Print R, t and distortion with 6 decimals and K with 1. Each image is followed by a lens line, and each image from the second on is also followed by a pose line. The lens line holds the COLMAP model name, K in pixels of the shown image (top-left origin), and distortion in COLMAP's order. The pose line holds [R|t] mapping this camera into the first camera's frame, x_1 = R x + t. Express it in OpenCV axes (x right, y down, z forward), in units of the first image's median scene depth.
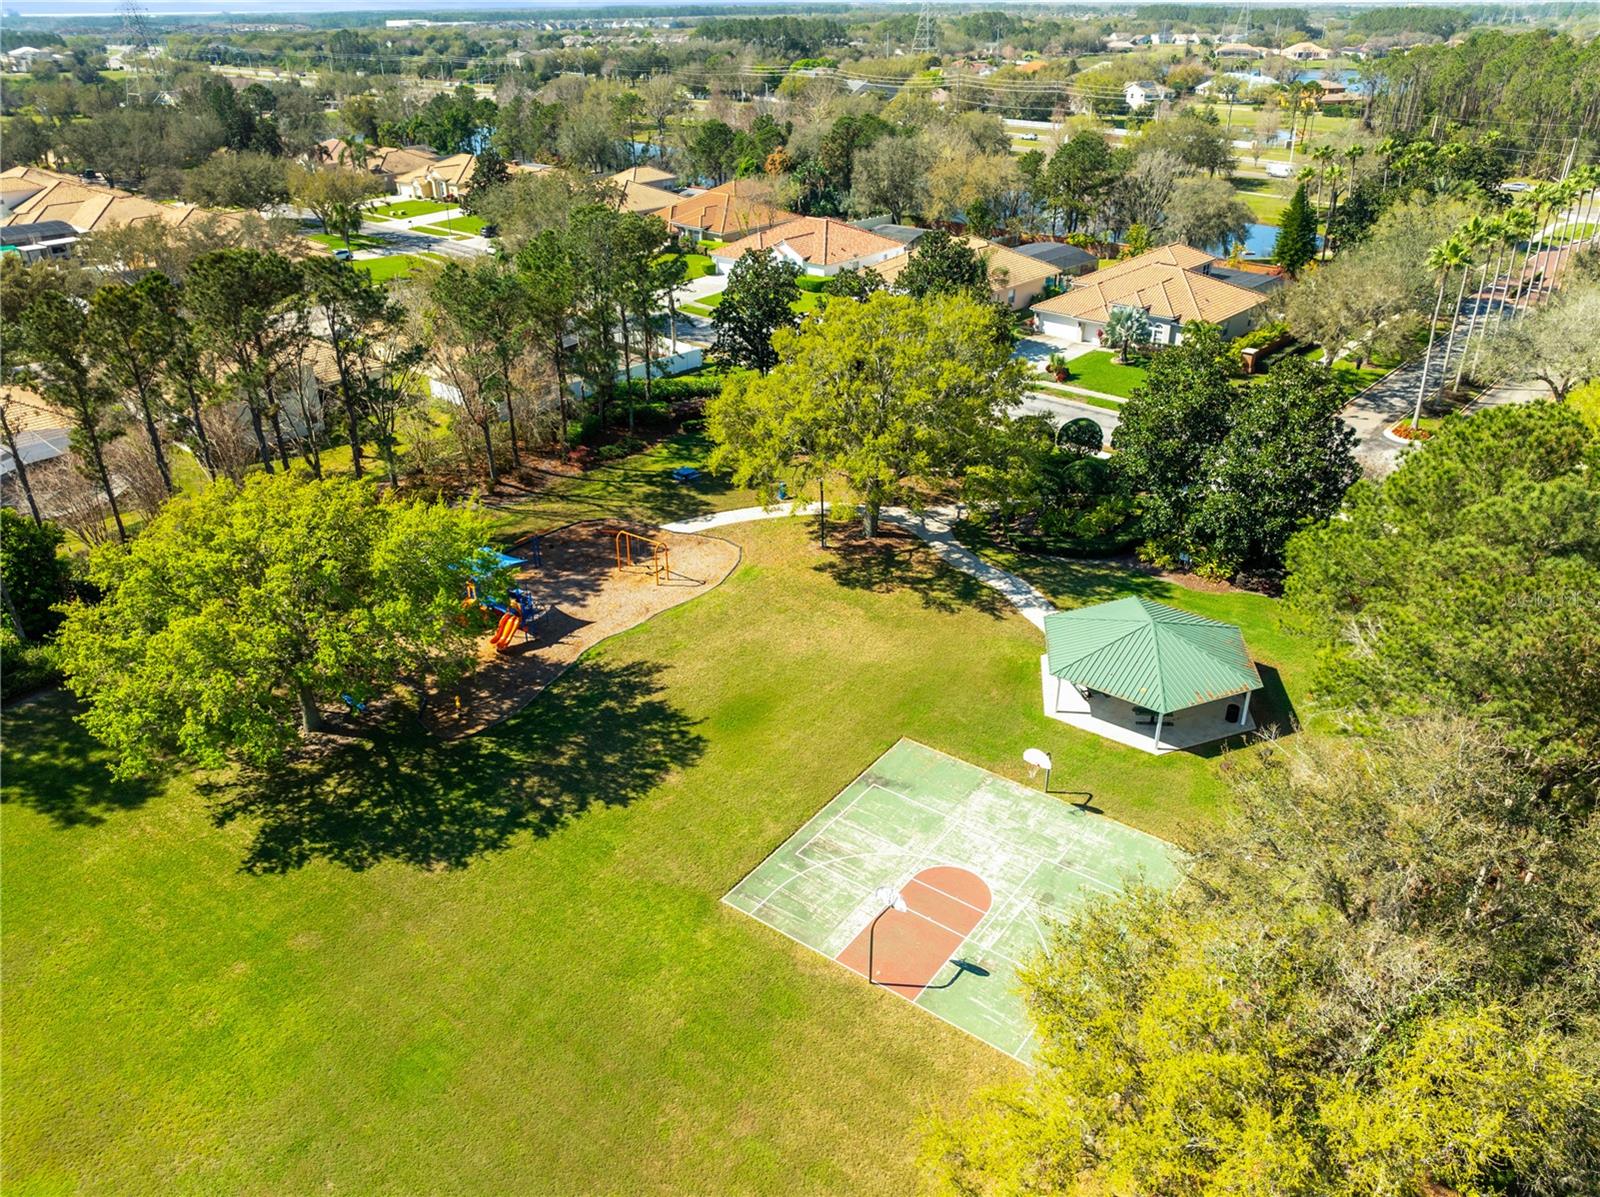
lens RADIAL K [[1185.2, 0, 800.0], [0, 1185.2, 598.5], [0, 0, 1]] dist [-0.046591, 0.000170]
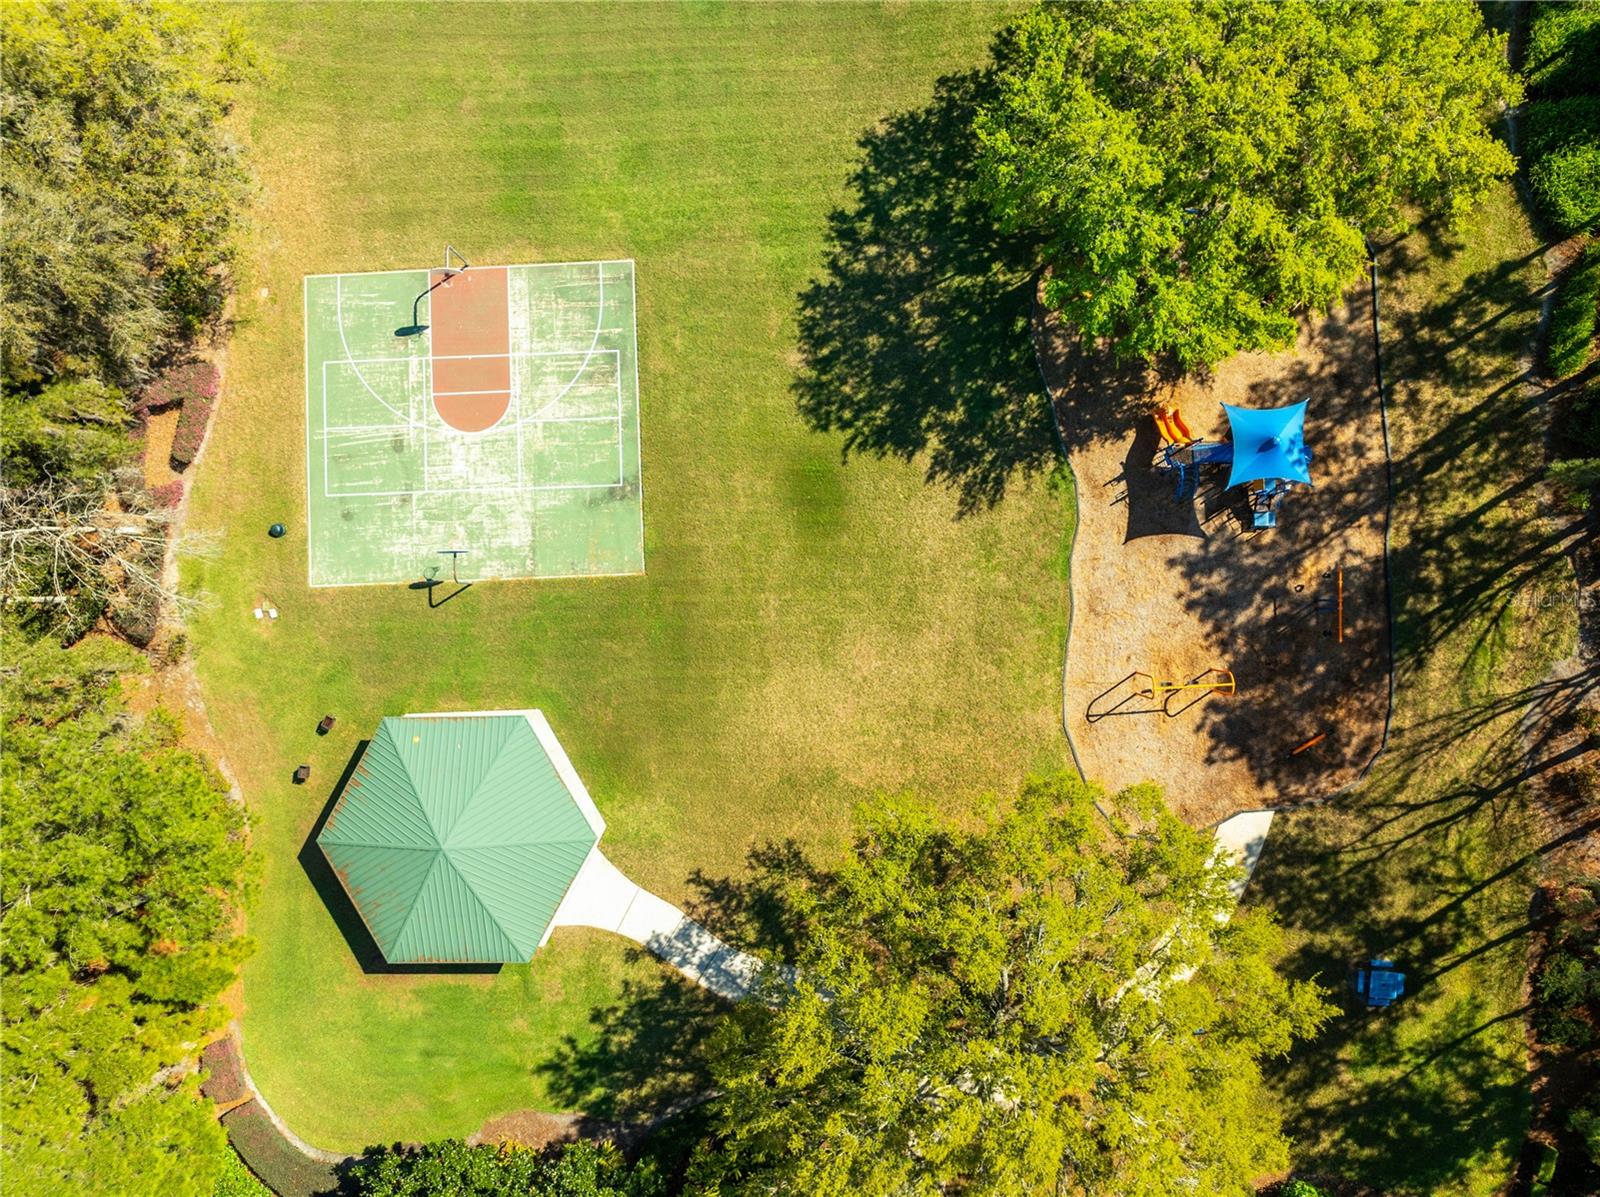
lens RADIAL K [[1185.2, 0, 800.0], [0, 1185.2, 598.5], [0, 0, 1]] dist [-0.046591, 0.000170]
pose [[-0.776913, 0.629423, 0.015228, -0.004938], [-0.252003, -0.333037, 0.908615, -0.688195], [0.576975, 0.702078, 0.417358, 0.673511]]
